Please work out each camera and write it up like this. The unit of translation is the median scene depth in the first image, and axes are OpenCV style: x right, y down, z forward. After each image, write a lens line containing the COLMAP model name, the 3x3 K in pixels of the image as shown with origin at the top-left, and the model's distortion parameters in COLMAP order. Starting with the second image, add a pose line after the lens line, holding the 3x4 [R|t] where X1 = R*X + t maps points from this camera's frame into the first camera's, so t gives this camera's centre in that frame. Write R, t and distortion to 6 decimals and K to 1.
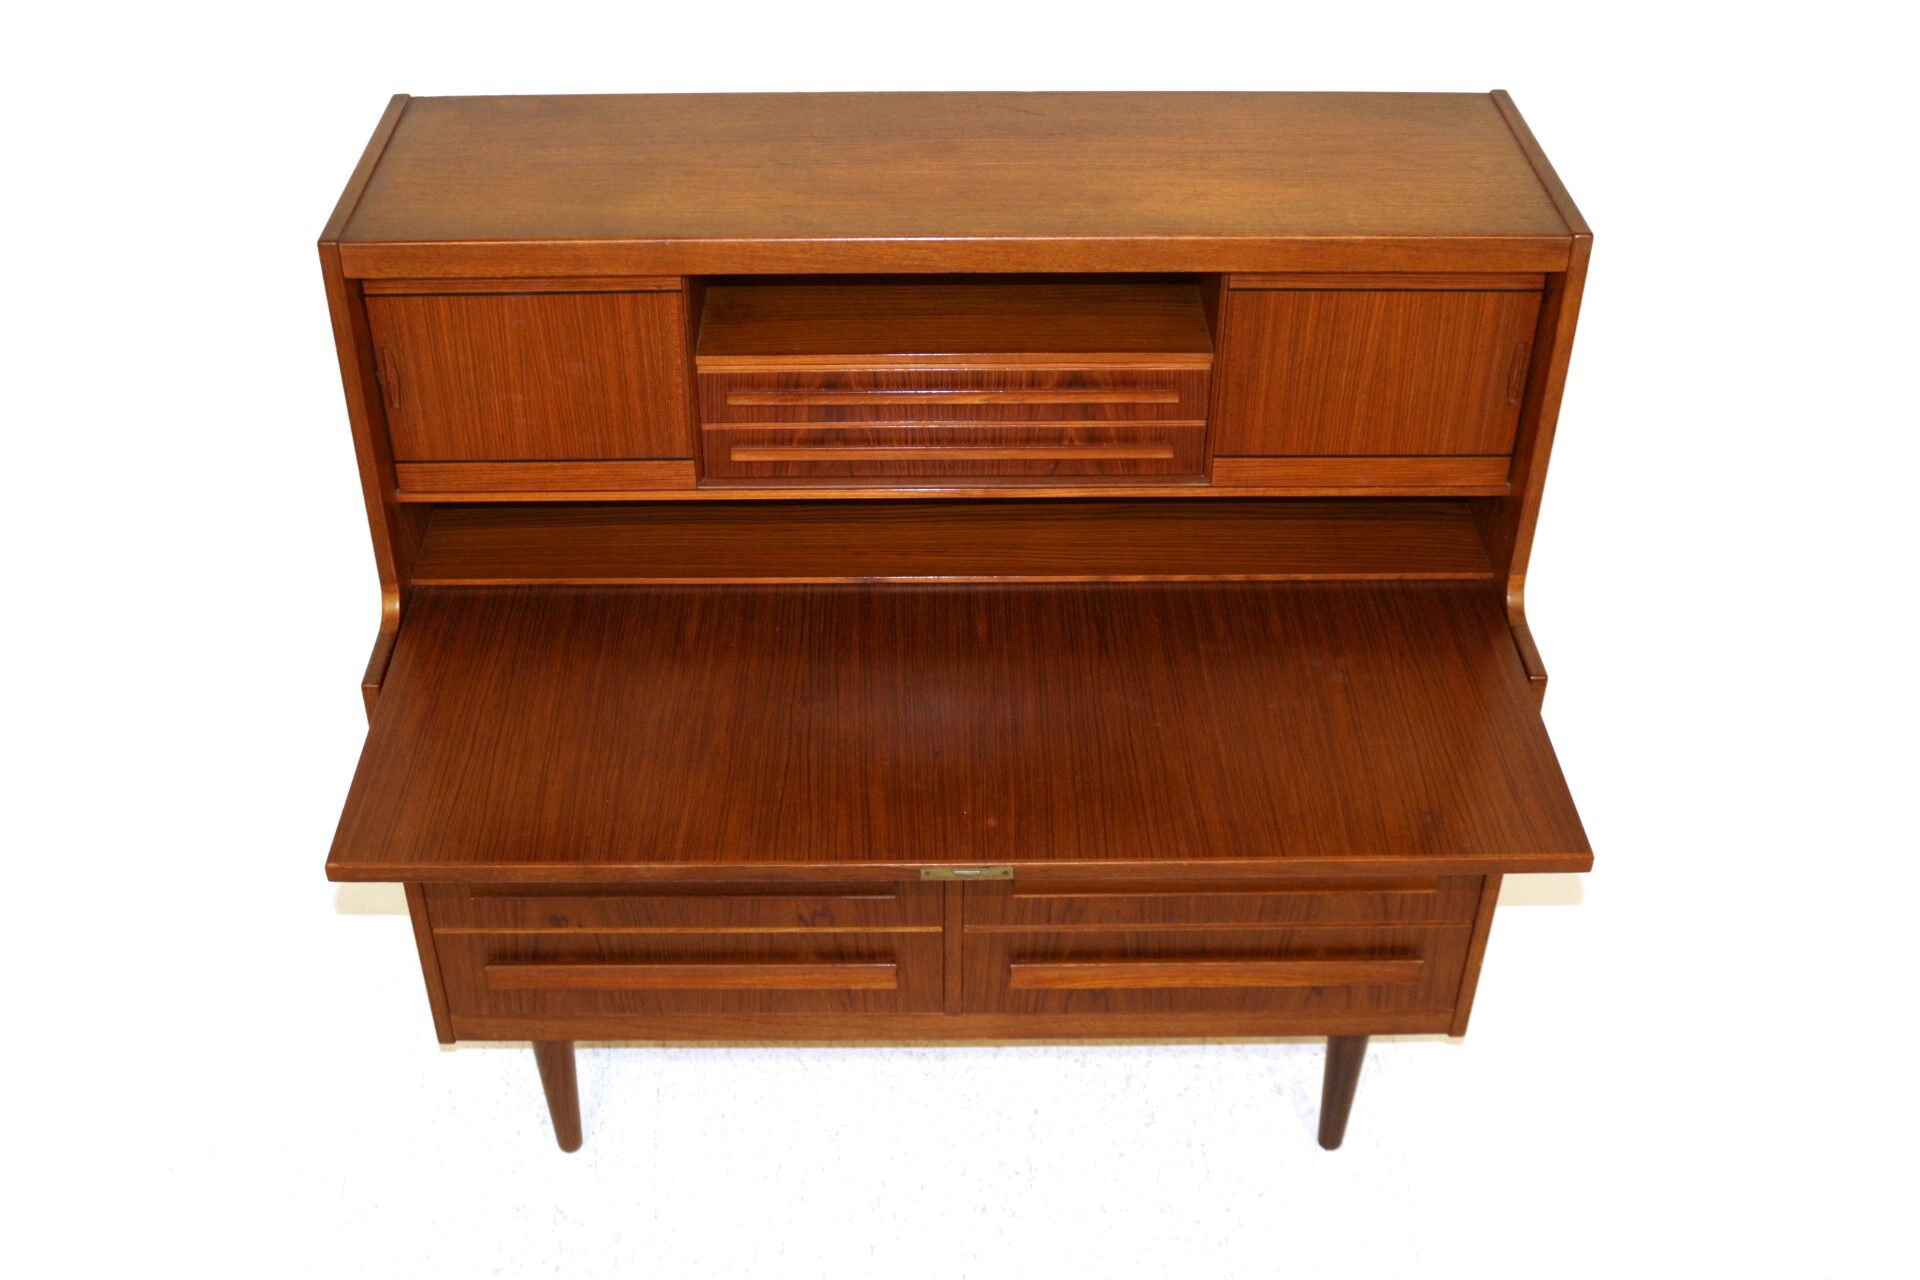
lens RADIAL K [[2085.3, 0, 965.0], [0, 2085.3, 656.6], [0, 0, 1]] dist [-0.080638, 0.027419]
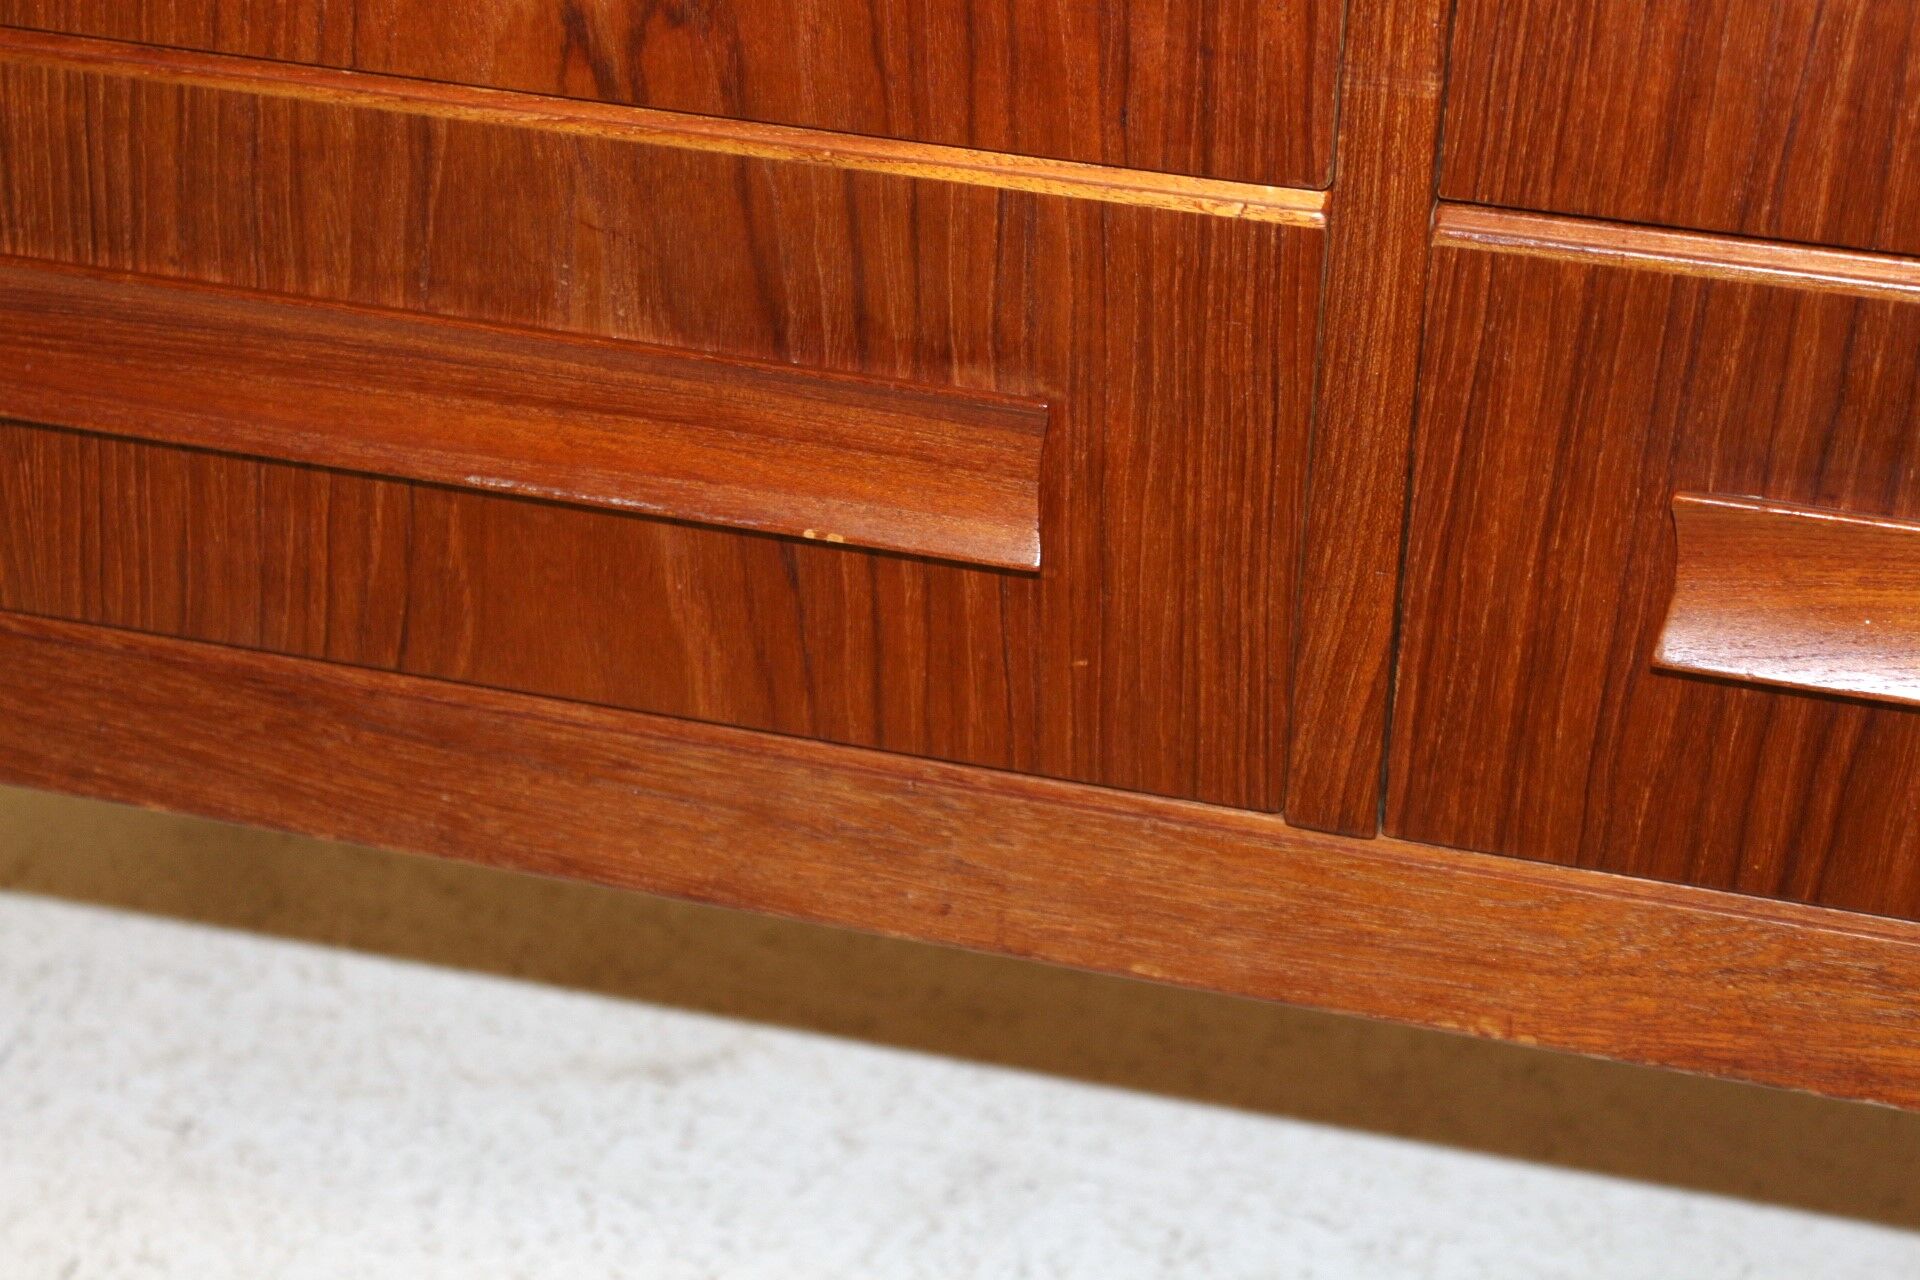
lens RADIAL K [[4166.6, 0, 960.0], [0, 4166.6, 640.0], [0, 0, 1]] dist [0.039583, 0.165004]
pose [[0.959742, 0.145133, -0.240481, 0.051560], [-0.189105, 0.966926, -0.171153, 0.238419], [0.207688, 0.209739, 0.955445, 0.675921]]
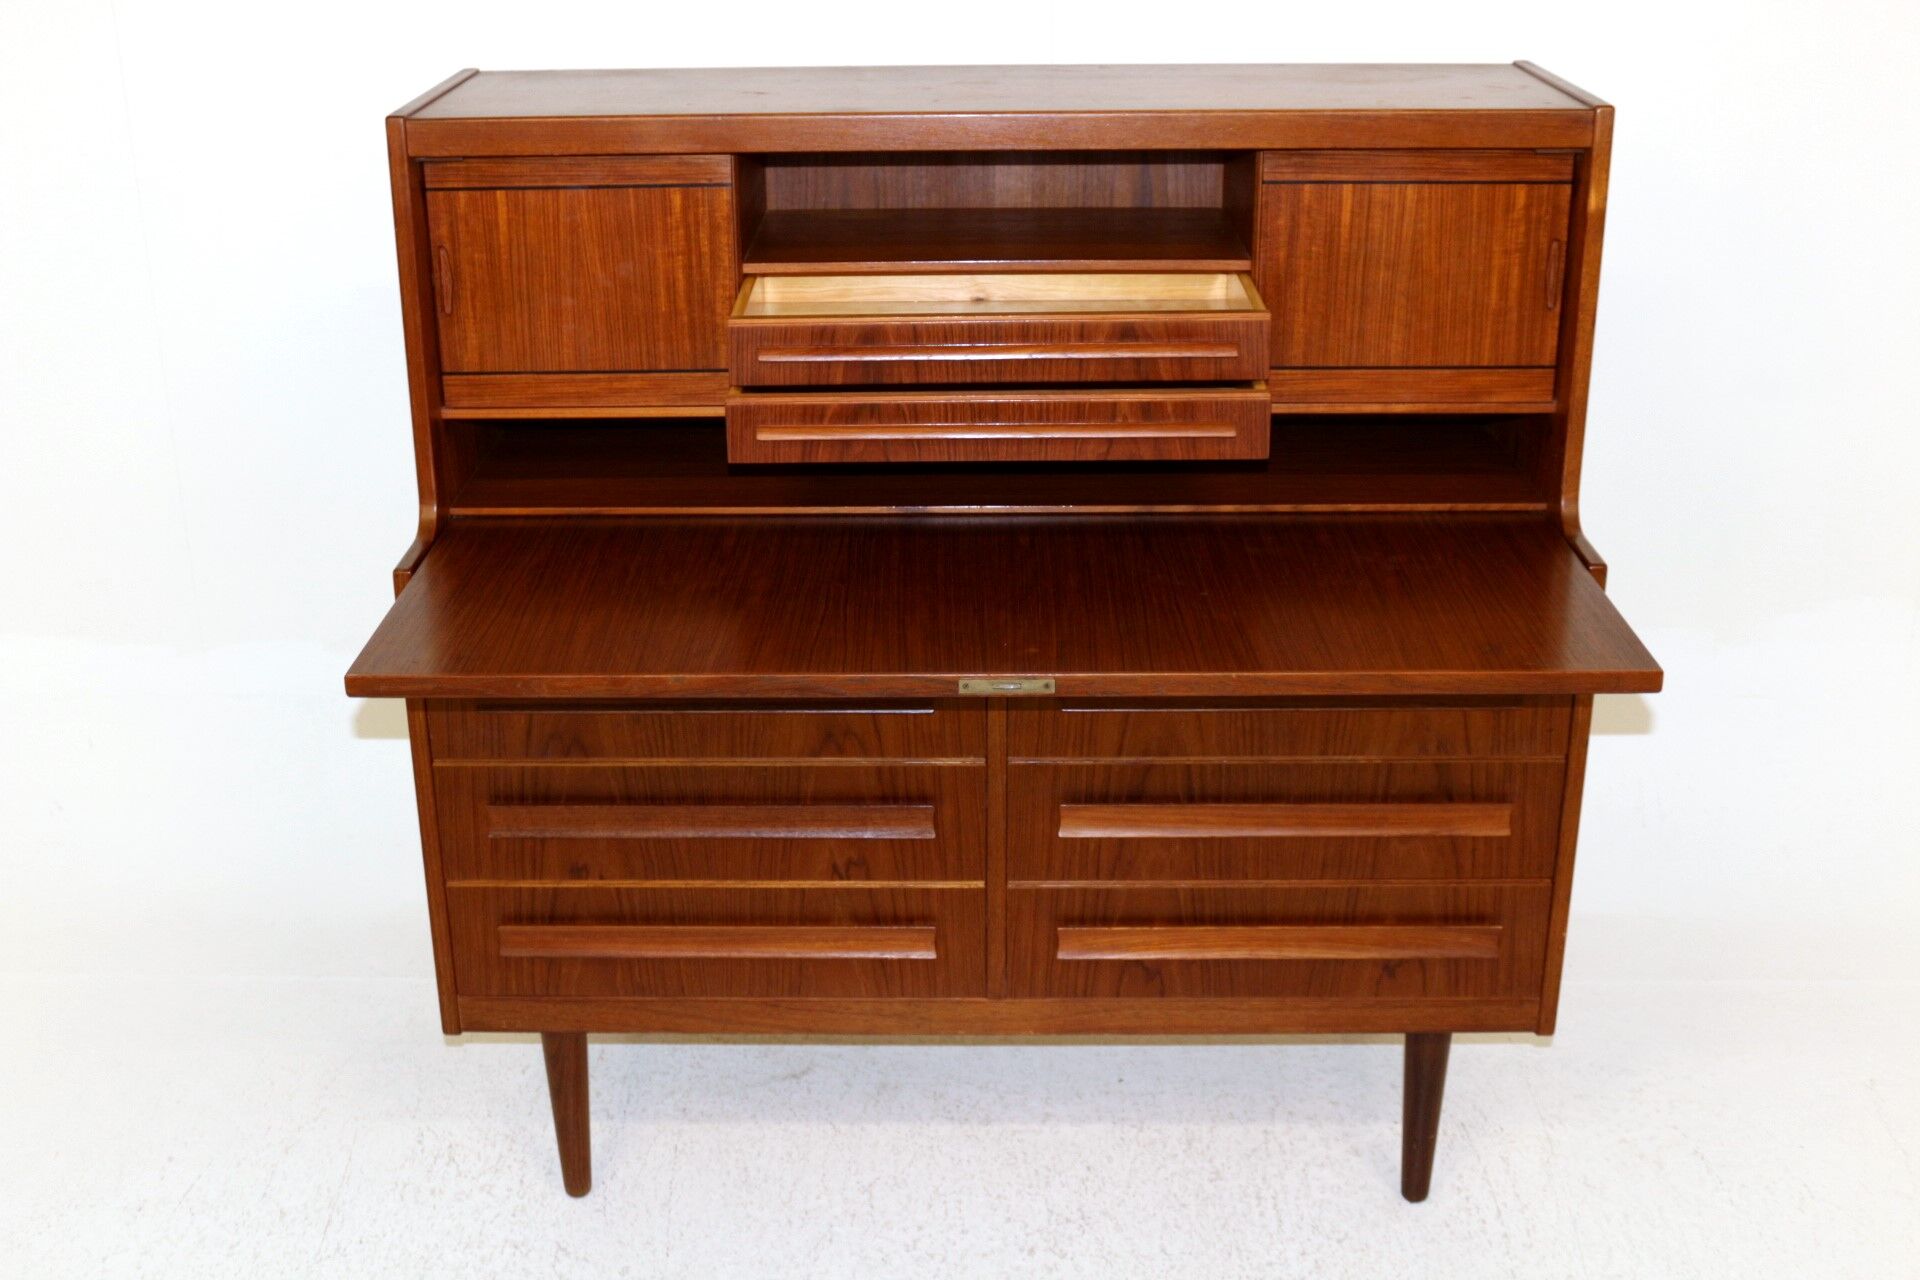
lens RADIAL K [[2205.7, 0, 957.8], [0, 2205.7, 637.4], [0, 0, 1]] dist [-0.066011, 0.029504]
pose [[0.999526, -0.002785, -0.030649, 0.008072], [-0.005648, 0.962375, -0.271665, 0.300760], [0.030252, 0.271709, 0.961904, 0.010969]]
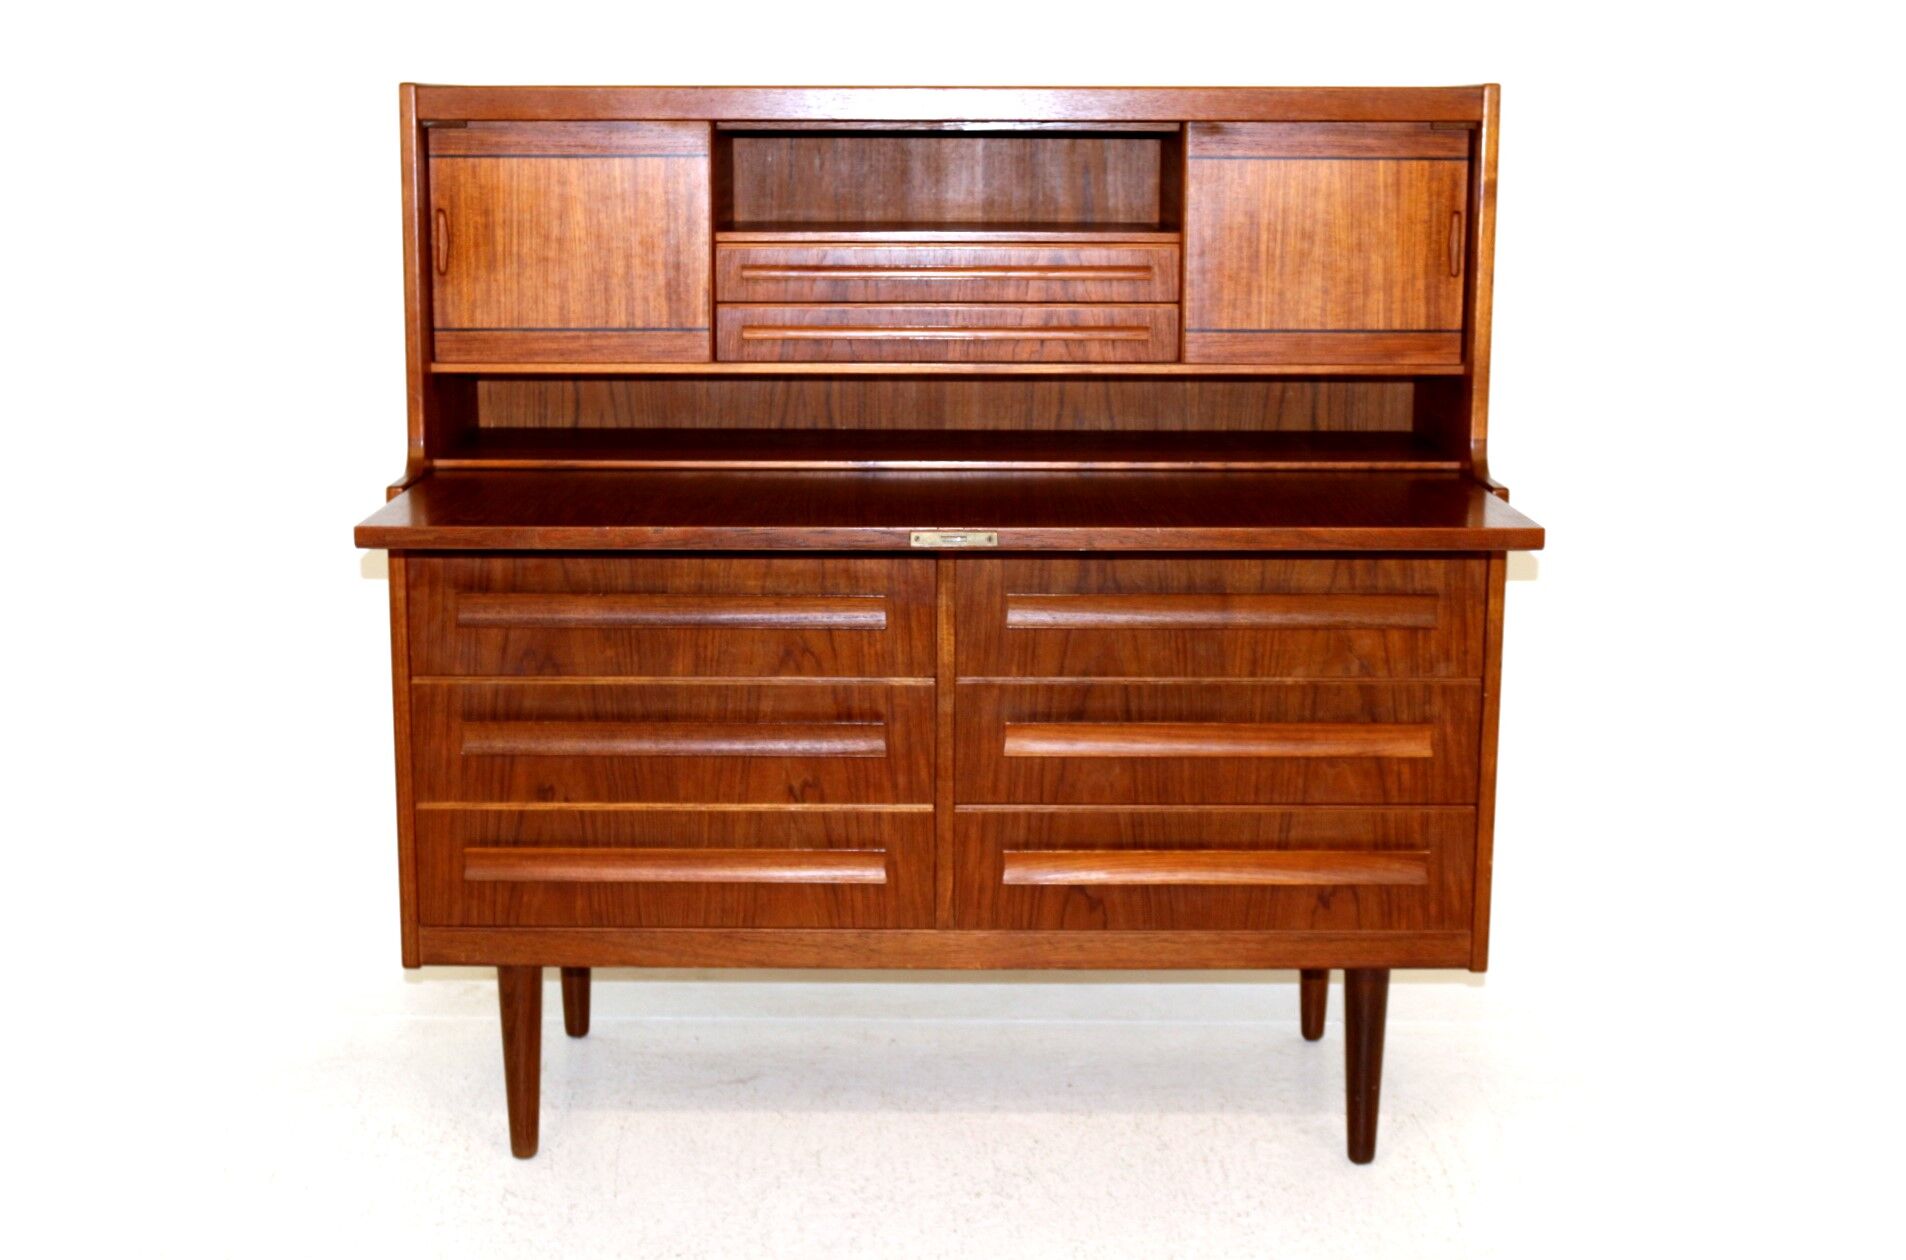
lens RADIAL K [[2678.2, 0, 953.0], [0, 2678.2, 630.0], [0, 0, 1]] dist [-0.012064, -0.031051]
pose [[0.999906, -0.000949, -0.013647, 0.016069], [-0.005305, 0.892613, -0.450793, 0.641026], [0.012609, 0.450823, 0.892524, -0.172780]]
